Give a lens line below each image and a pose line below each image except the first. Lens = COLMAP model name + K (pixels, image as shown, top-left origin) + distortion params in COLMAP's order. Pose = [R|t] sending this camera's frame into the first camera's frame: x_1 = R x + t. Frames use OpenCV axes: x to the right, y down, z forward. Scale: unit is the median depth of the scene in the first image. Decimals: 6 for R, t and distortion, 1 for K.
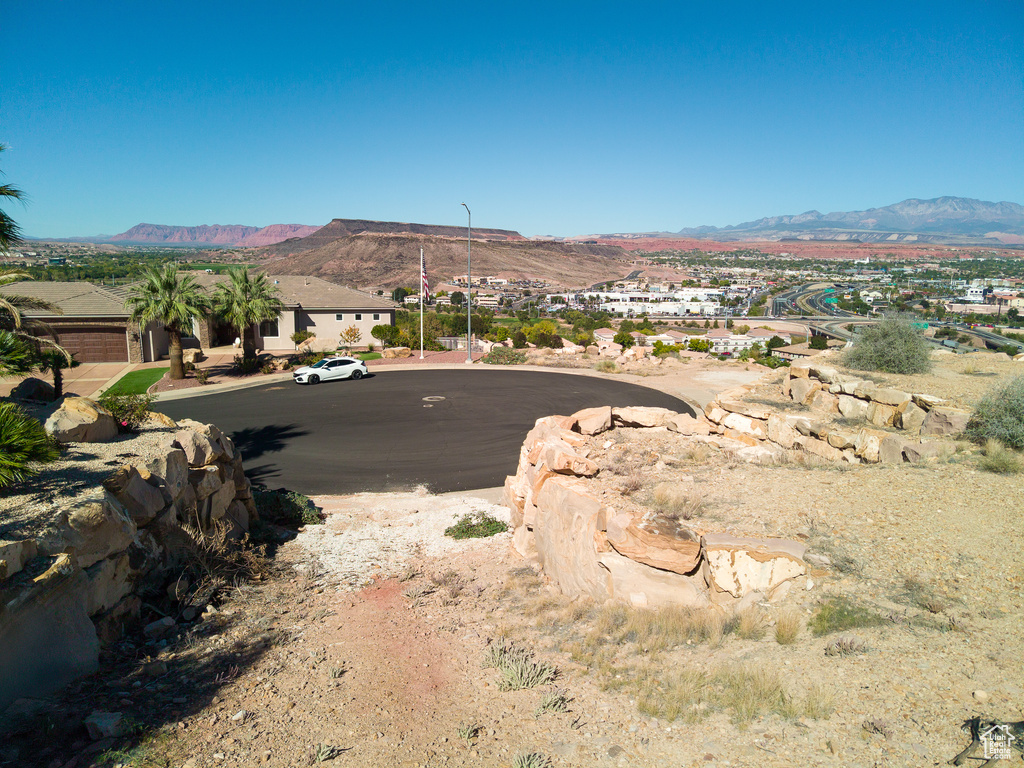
lens RADIAL K [[695.5, 0, 513.3], [0, 695.5, 385.4], [0, 0, 1]] dist [0.034374, -0.027485]
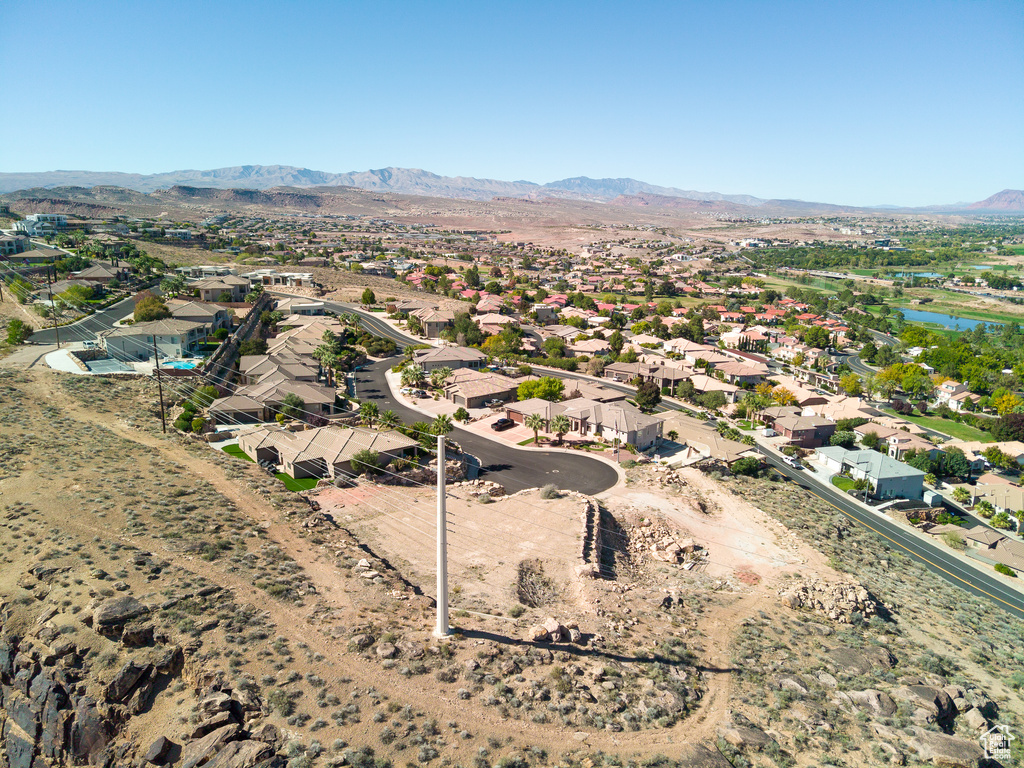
lens RADIAL K [[695.5, 0, 513.9], [0, 695.5, 383.7], [0, 0, 1]] dist [0.034374, -0.027485]
pose [[0.477568, 0.201044, -0.855284, 0.136298], [-0.165760, 0.976603, 0.137005, -0.043338], [0.862817, 0.076343, 0.499719, -0.049299]]
